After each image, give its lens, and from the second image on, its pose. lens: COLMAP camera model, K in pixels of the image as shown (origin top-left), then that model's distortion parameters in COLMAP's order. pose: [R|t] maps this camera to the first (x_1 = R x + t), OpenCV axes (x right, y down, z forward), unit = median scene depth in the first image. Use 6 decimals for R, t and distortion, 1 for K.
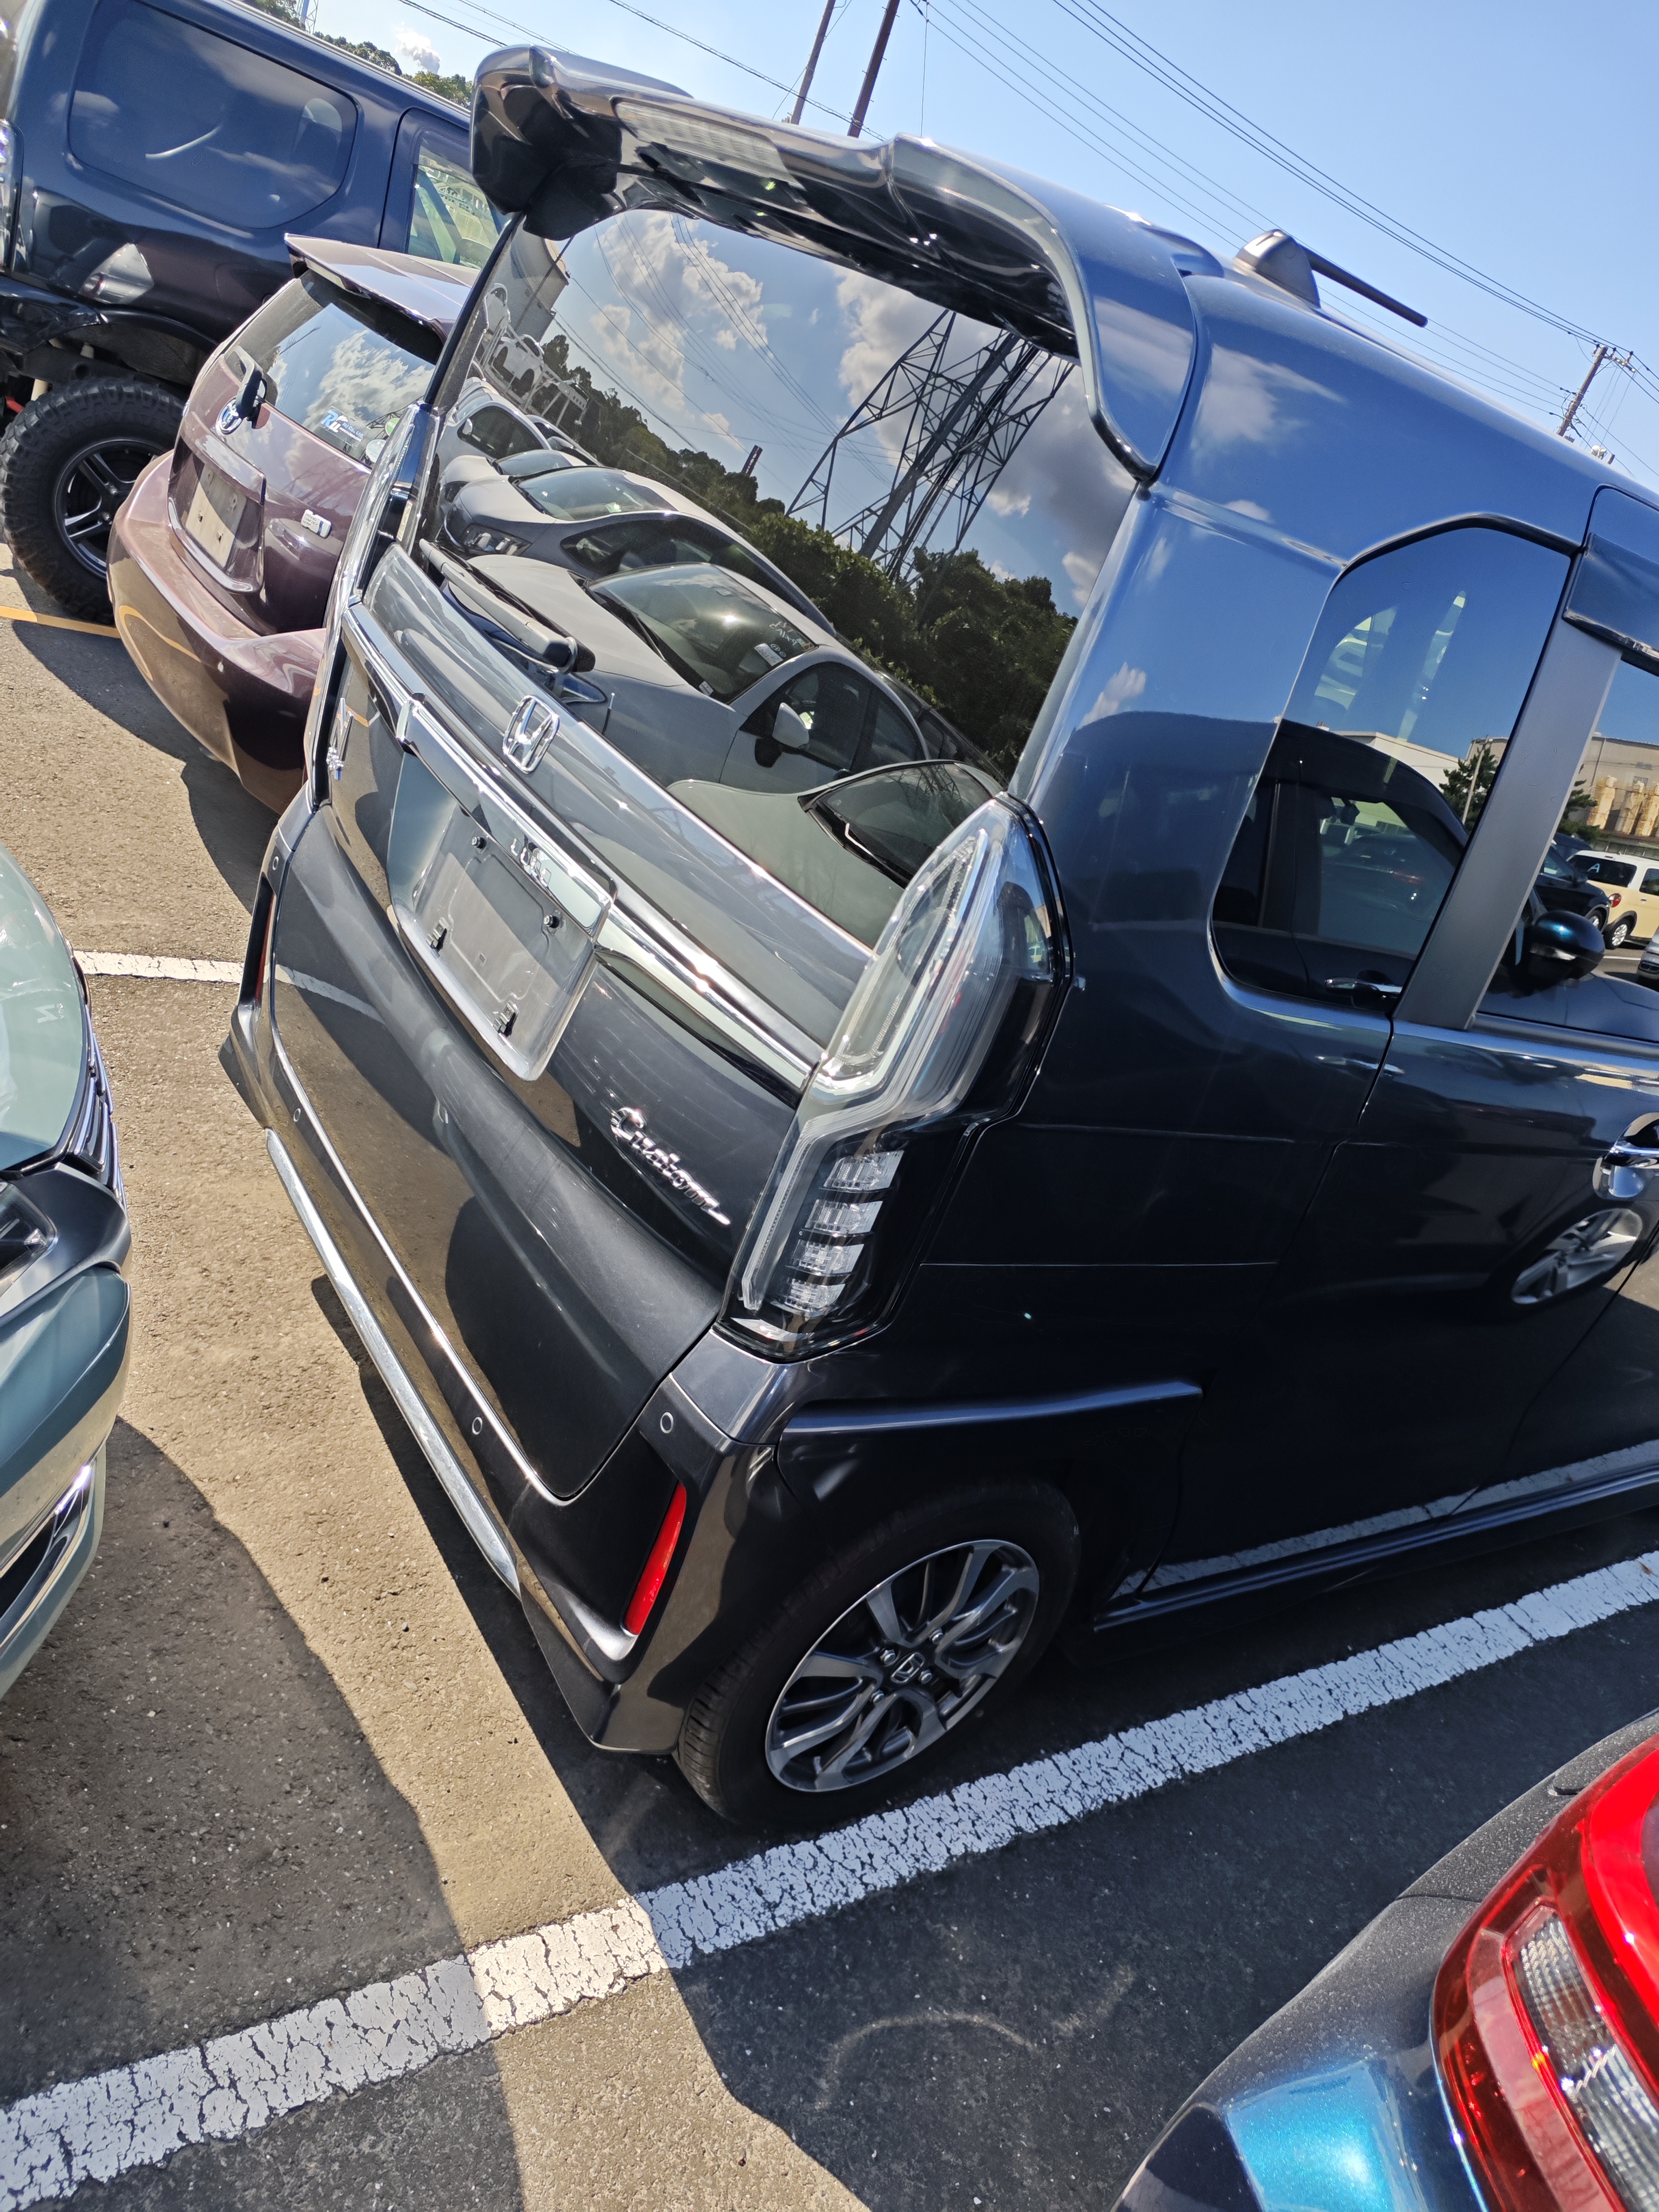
lens RADIAL K [[1631.5, 0, 825.8], [0, 1631.5, 1101.2], [0, 0, 1]] dist [0.028023, -0.035072]
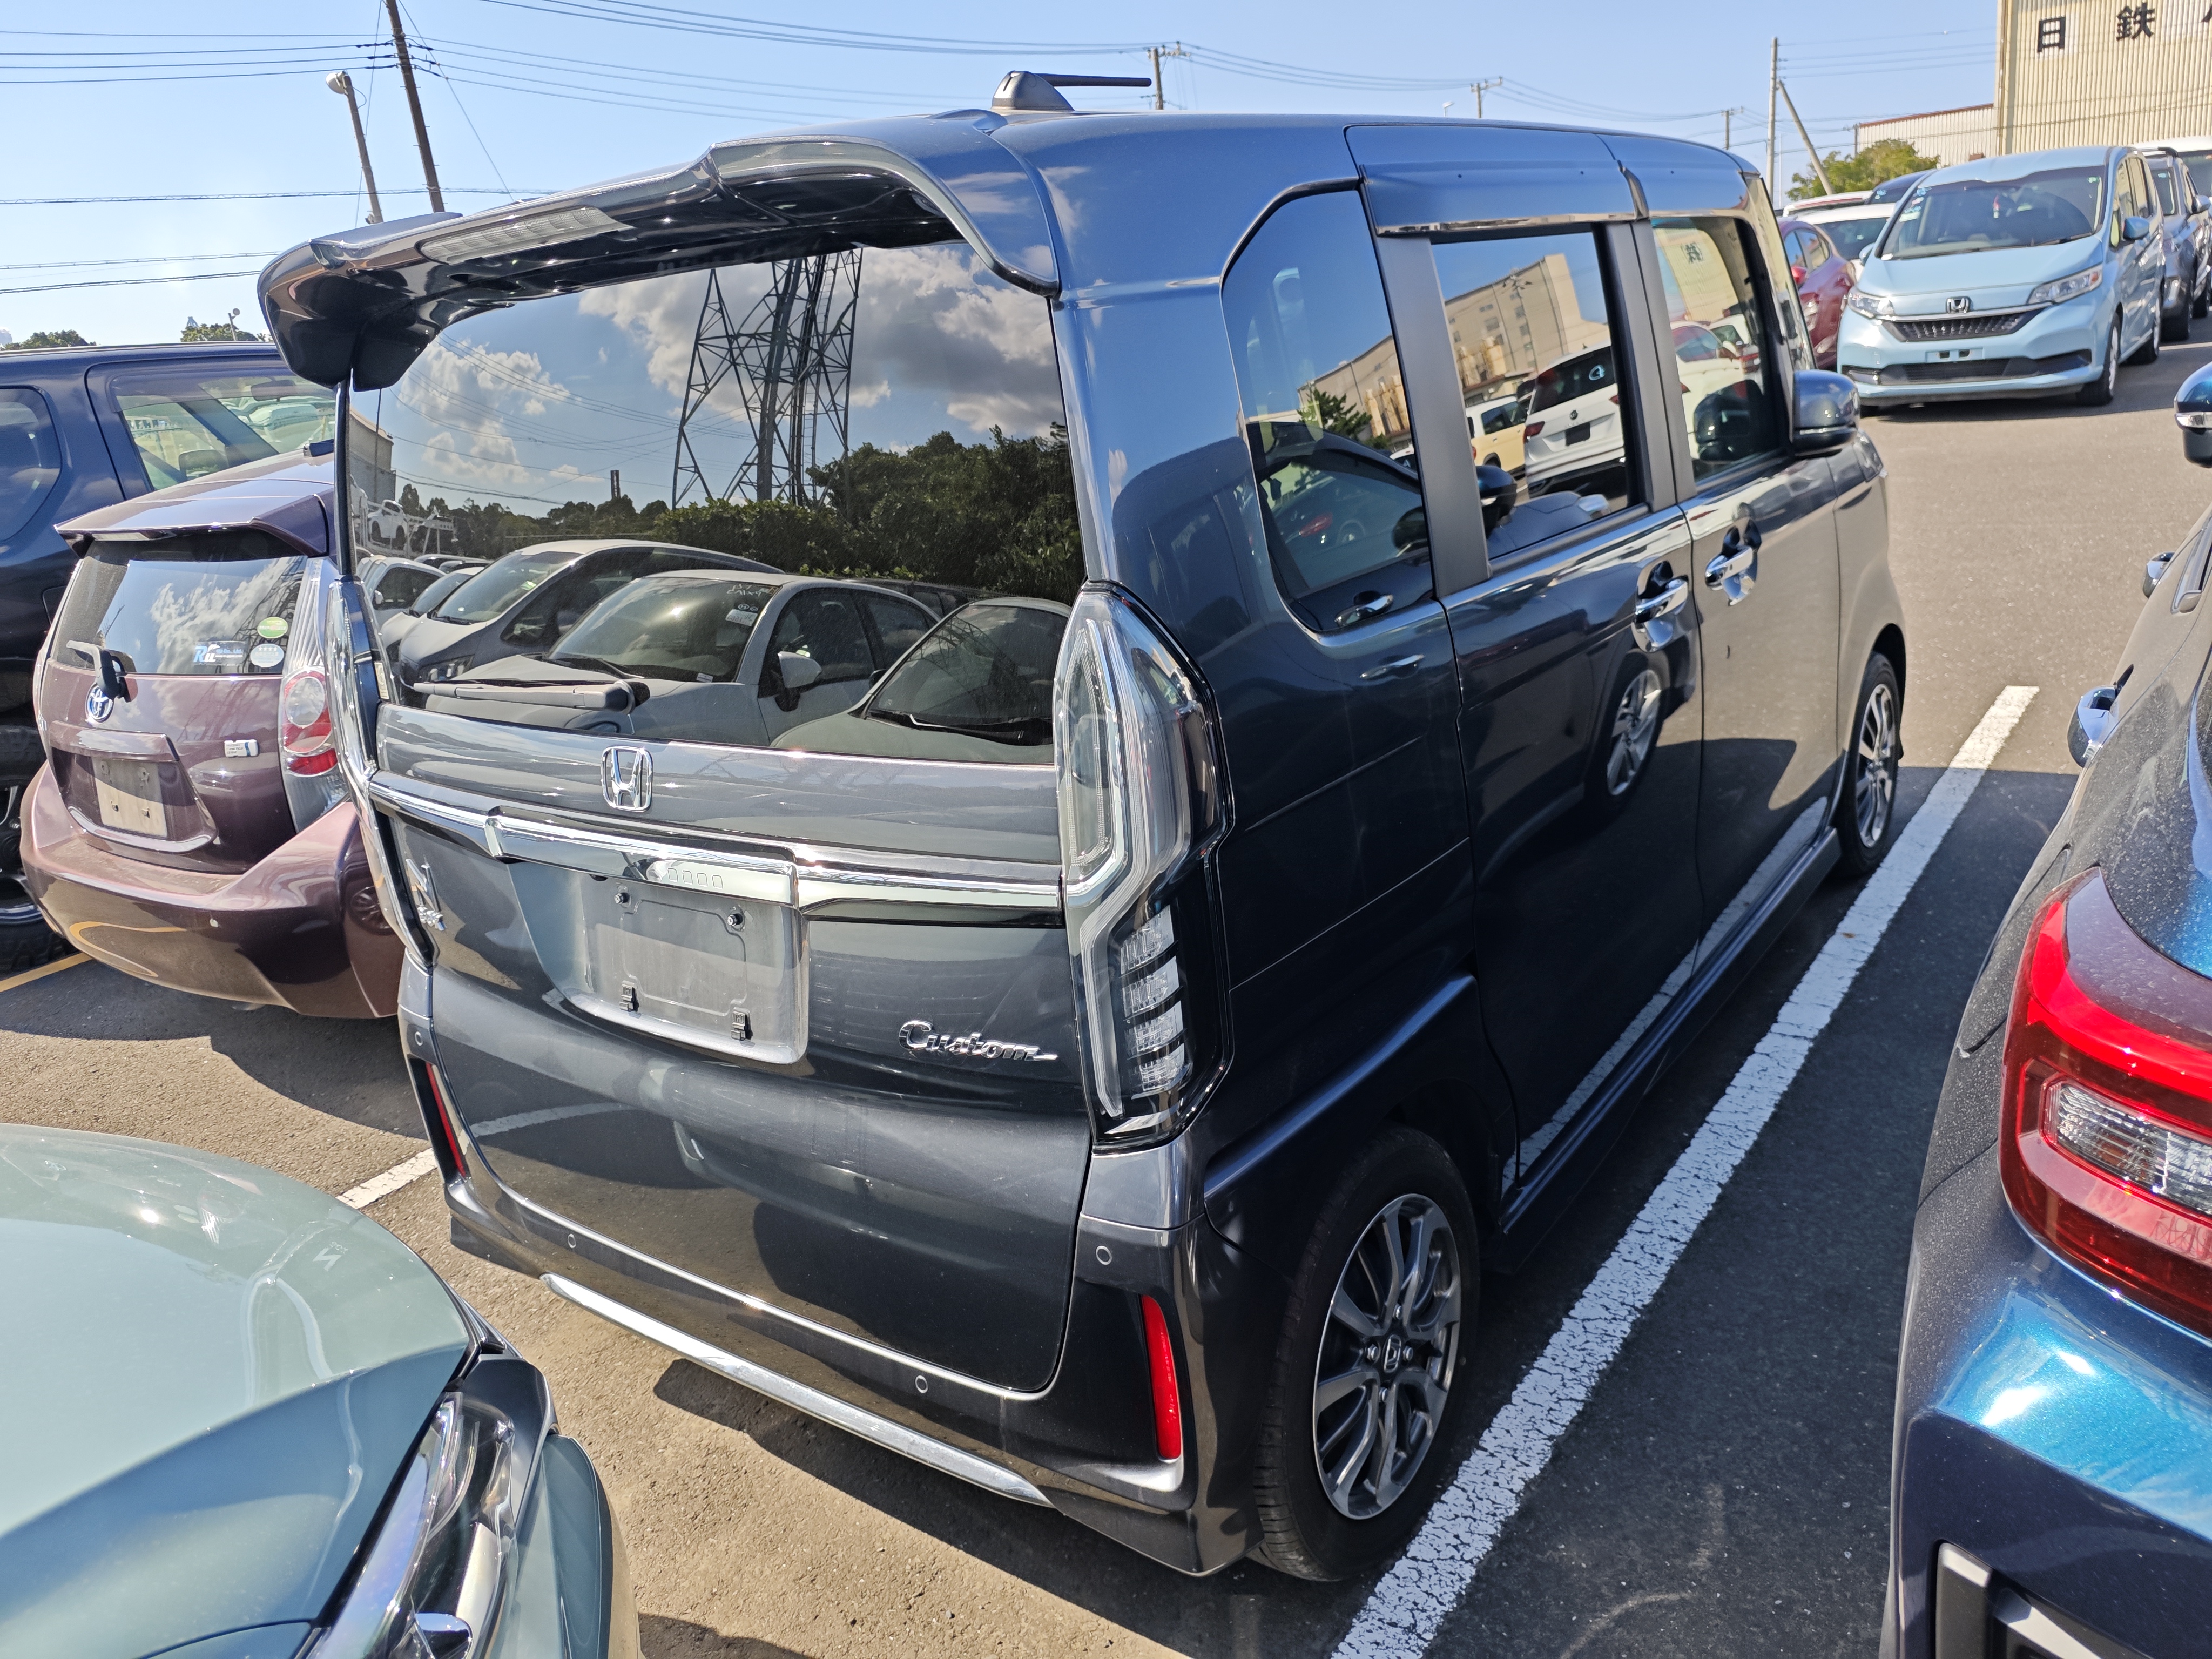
lens RADIAL K [[1631.5, 0, 1074.0], [0, 1631.5, 780.8], [0, 0, 1]] dist [0.028023, -0.035072]
pose [[0.843397, -0.511713, 0.163806, -0.100321], [0.527159, 0.847027, -0.068185, 0.000297], [-0.103856, 0.143859, 0.984133, -0.059804]]
